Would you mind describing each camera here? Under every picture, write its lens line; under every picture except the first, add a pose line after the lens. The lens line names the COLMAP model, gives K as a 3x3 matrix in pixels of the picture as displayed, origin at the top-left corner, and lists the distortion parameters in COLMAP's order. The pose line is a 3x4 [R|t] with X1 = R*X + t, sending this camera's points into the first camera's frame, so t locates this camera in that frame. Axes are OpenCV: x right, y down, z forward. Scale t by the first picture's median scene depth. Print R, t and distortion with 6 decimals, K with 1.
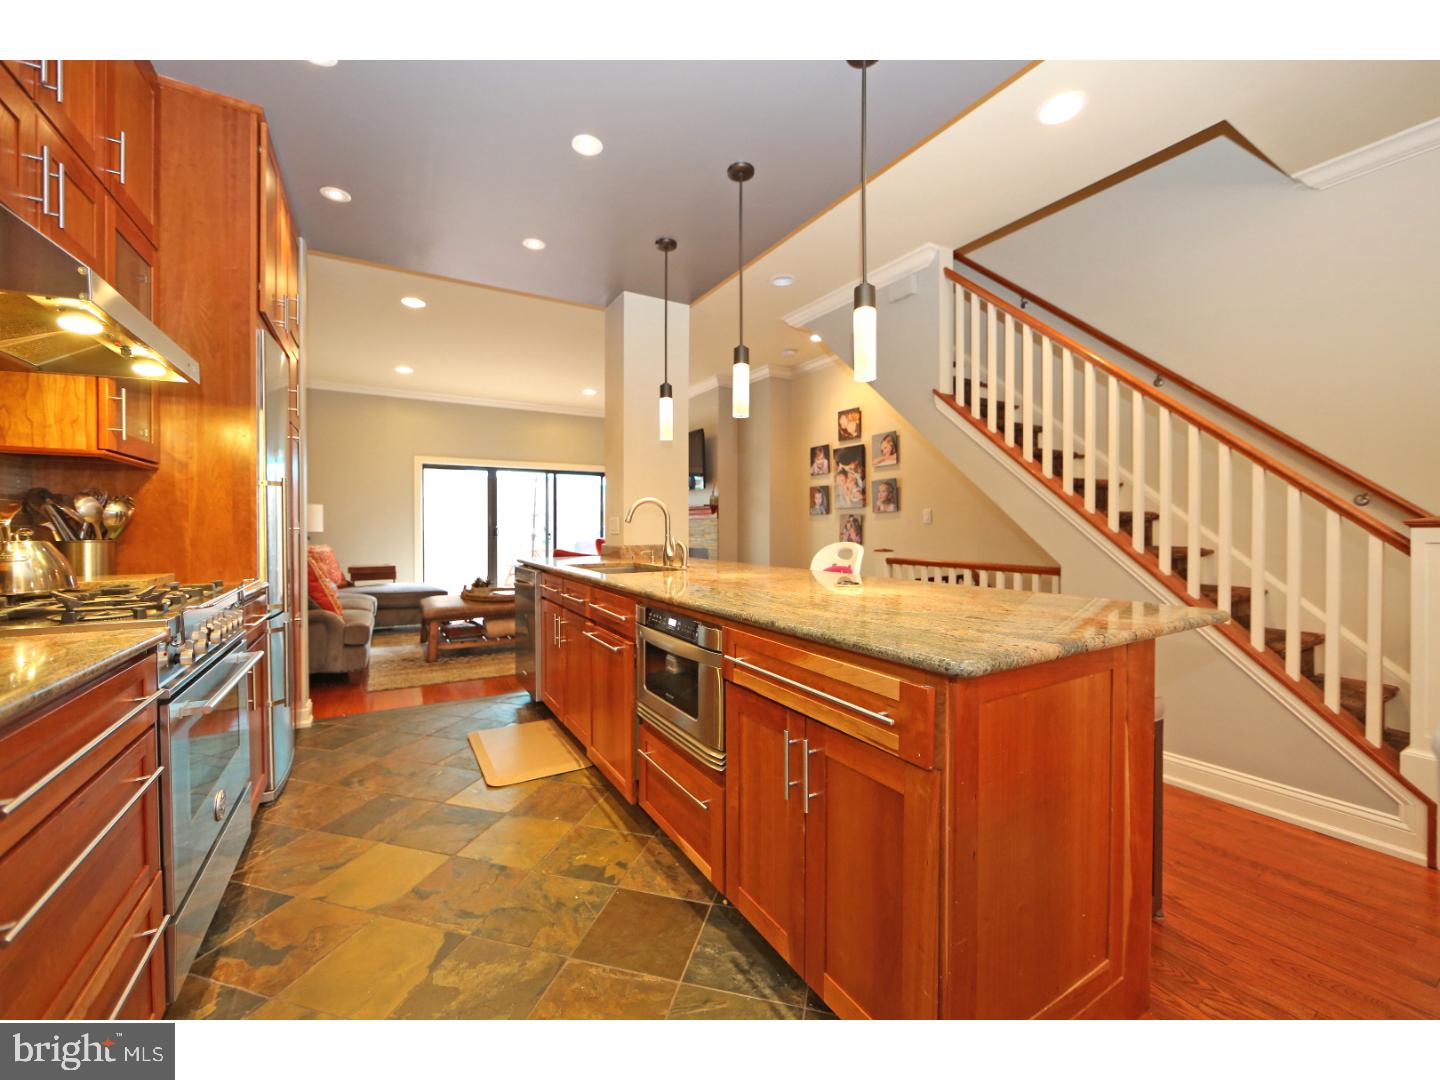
lens RADIAL K [[571.0, 0, 714.8], [0, 571.0, 534.3], [0, 0, 1]] dist [-0.017828, 0.004425]
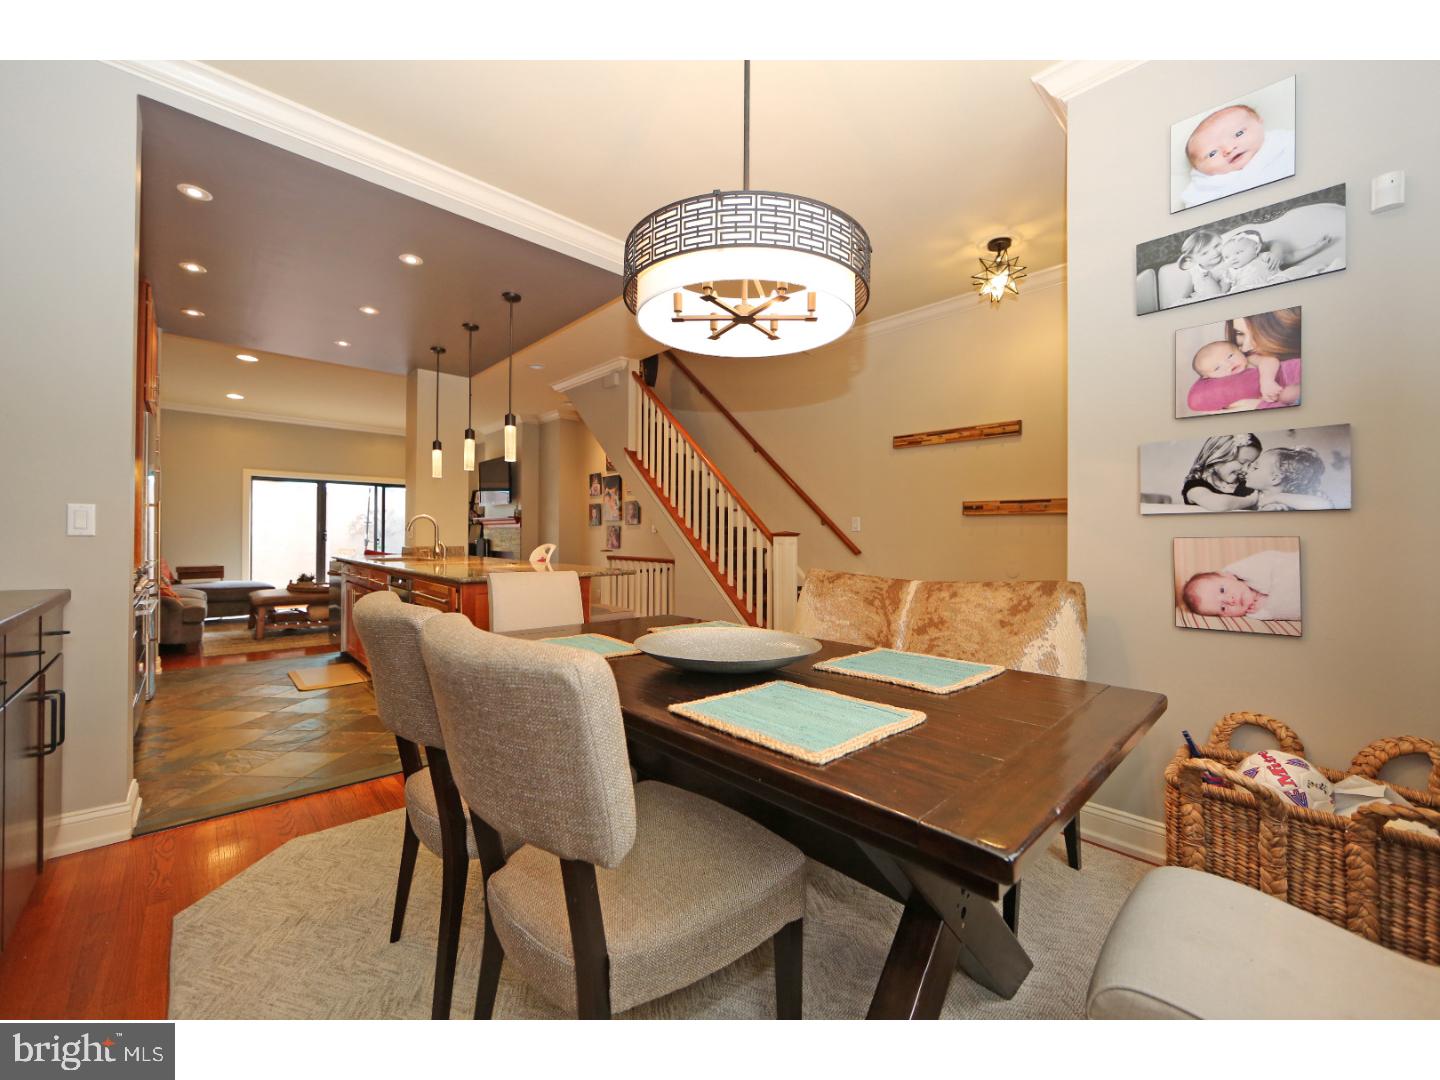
lens RADIAL K [[571.0, 0, 714.8], [0, 571.0, 534.3], [0, 0, 1]] dist [-0.017828, 0.004425]
pose [[0.976225, 0.007596, 0.216625, 0.203691], [-0.004552, 0.999884, -0.014545, 0.004790], [-0.216711, 0.013213, 0.976146, -0.422401]]
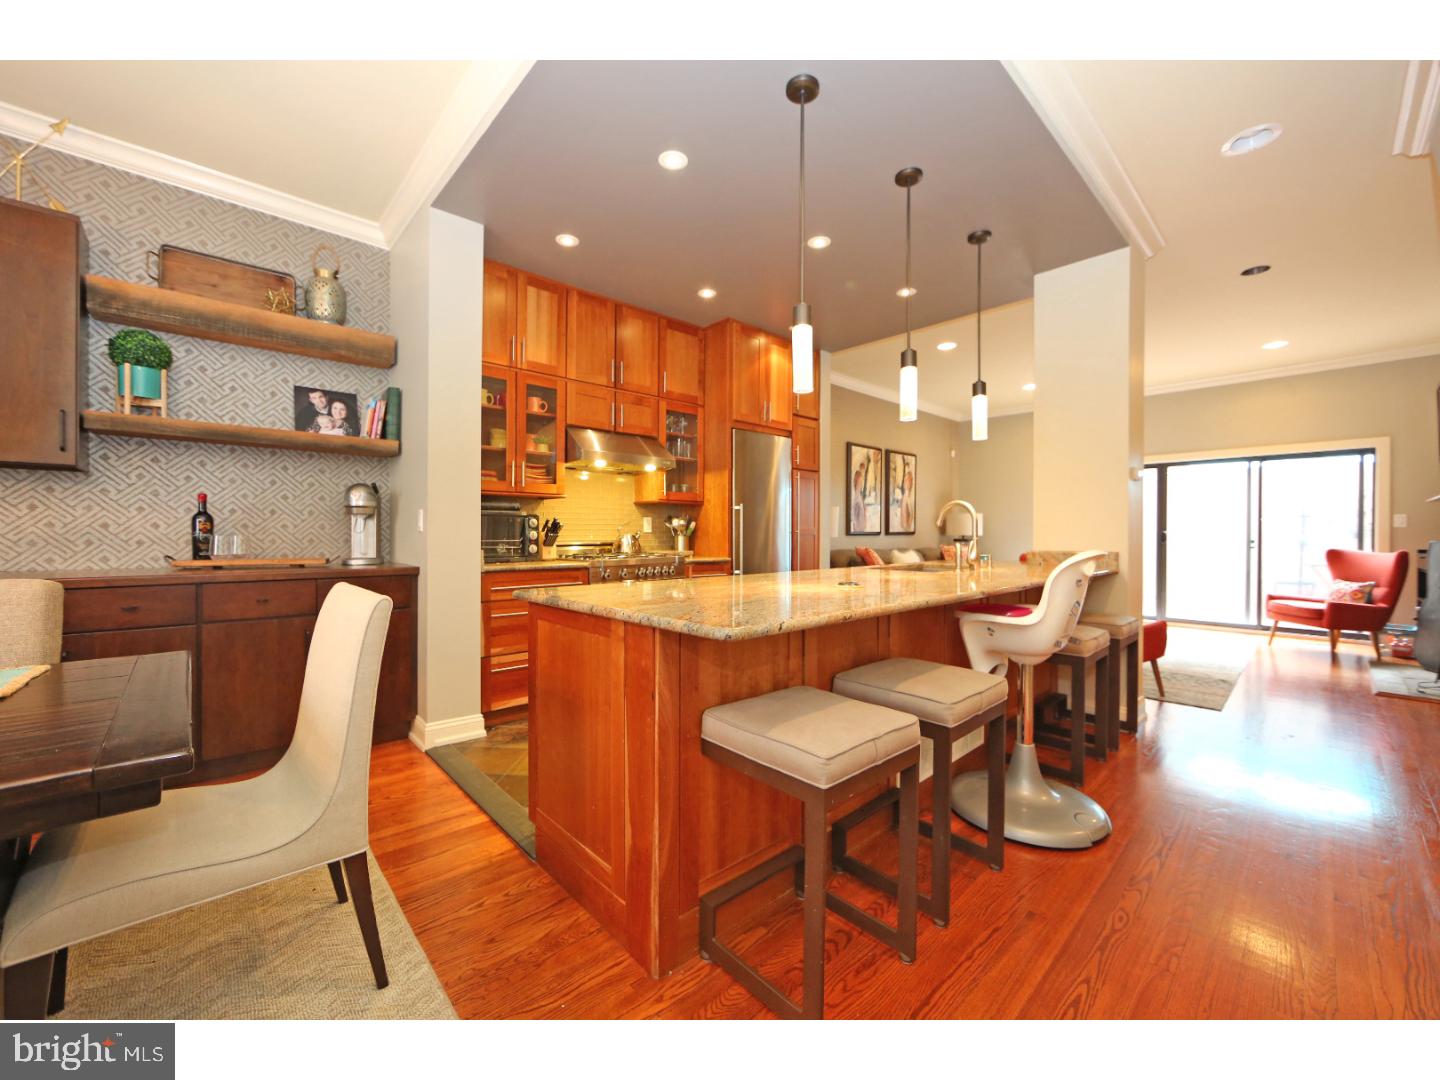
lens RADIAL K [[571.0, 0, 714.8], [0, 571.0, 534.3], [0, 0, 1]] dist [-0.017828, 0.004425]
pose [[0.208289, 0.005205, -0.978053, 0.500299], [-0.013607, 0.999904, 0.002424, -0.002065], [0.977973, 0.012804, 0.208340, 0.248488]]
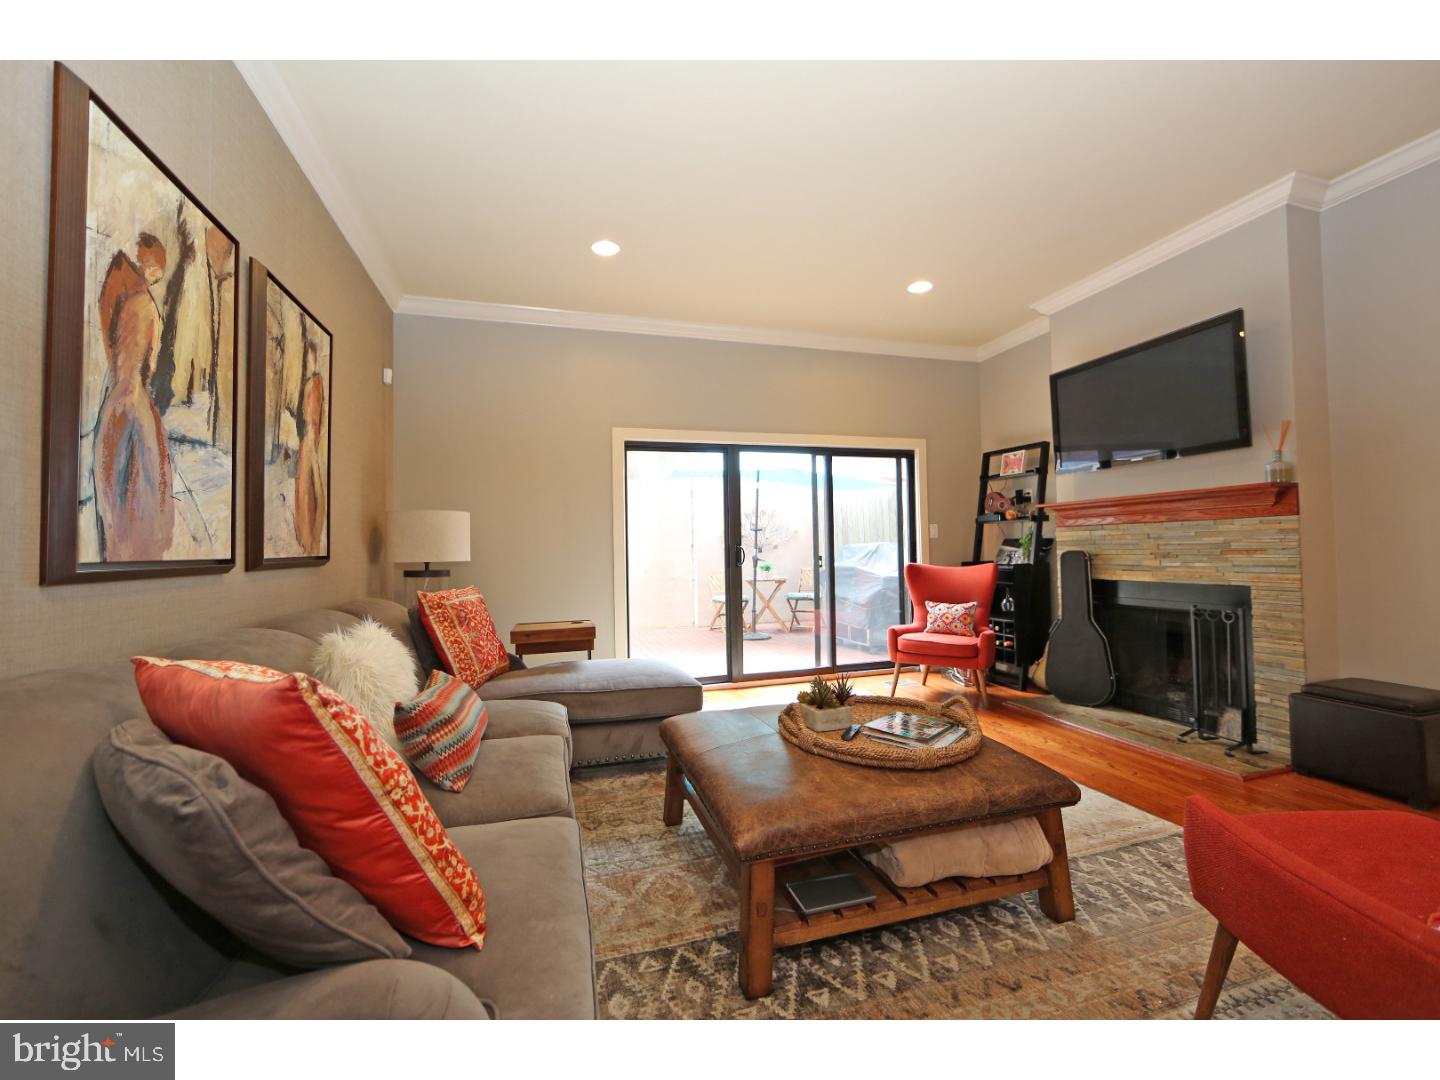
lens RADIAL K [[584.7, 0, 721.9], [0, 584.7, 534.0], [0, 0, 1]] dist [-0.014420, 0.000266]
pose [[0.971719, -0.027322, -0.234555, -0.423417], [0.019268, 0.999146, -0.036561, -0.007159], [0.235354, 0.031007, 0.971415, 0.668429]]
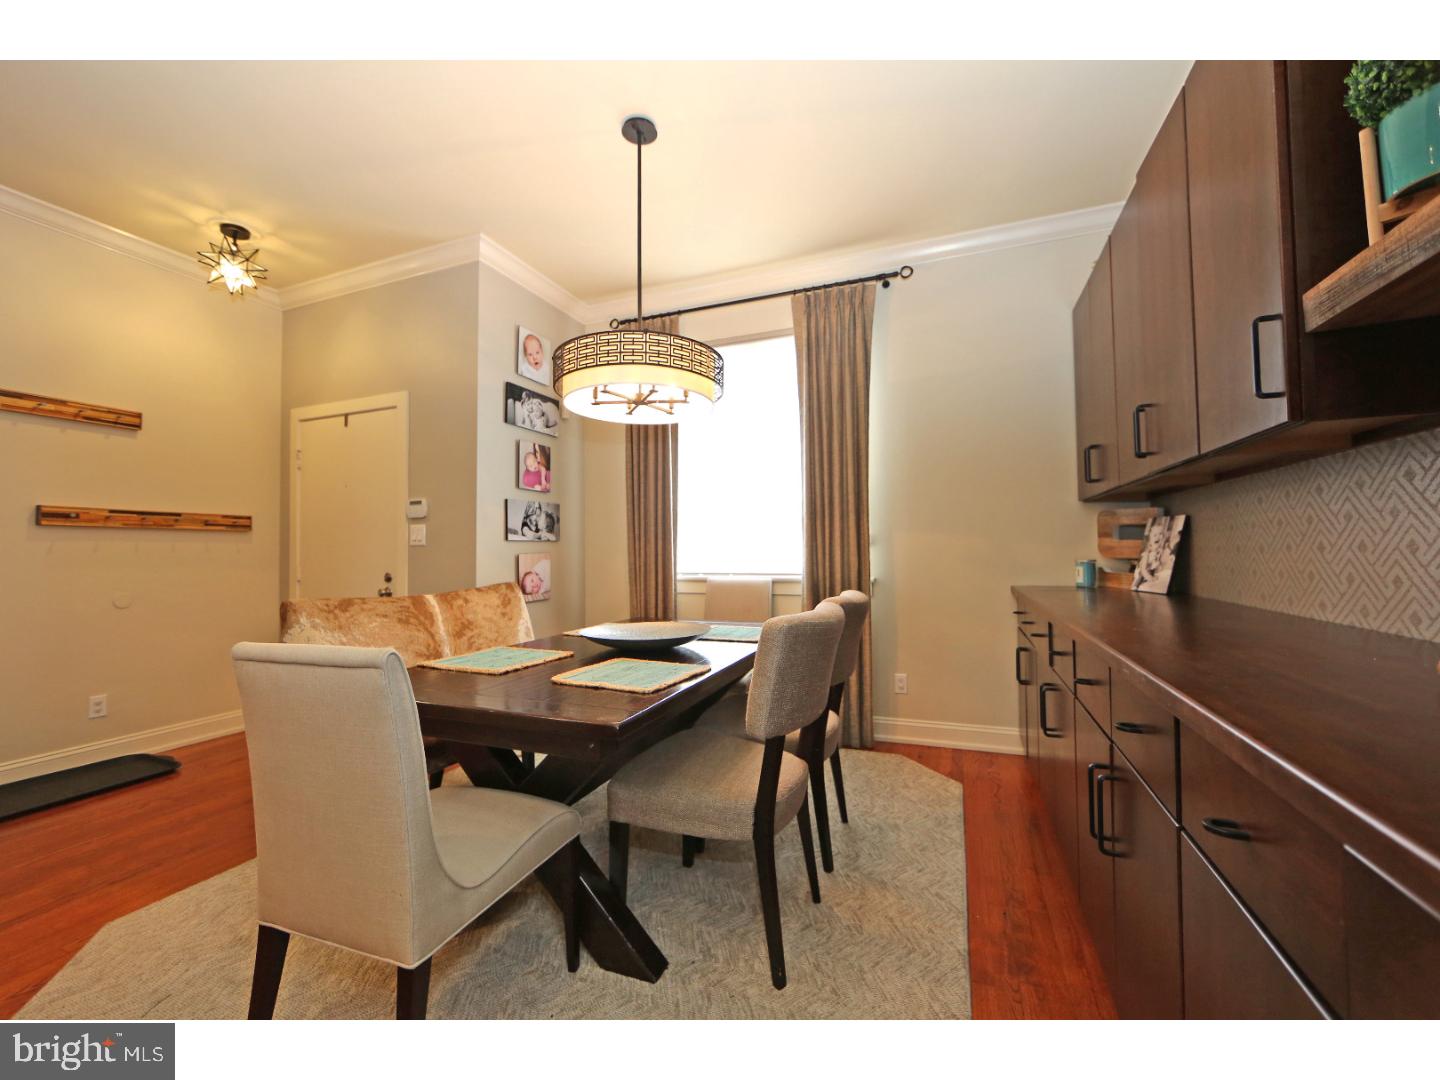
lens RADIAL K [[571.0, 0, 714.8], [0, 571.0, 534.3], [0, 0, 1]] dist [-0.017828, 0.004425]
pose [[-0.601746, 0.028183, 0.798190, -0.115670], [0.016202, 0.999602, -0.023080, -0.003884], [-0.798523, -0.000956, -0.601964, 0.122104]]
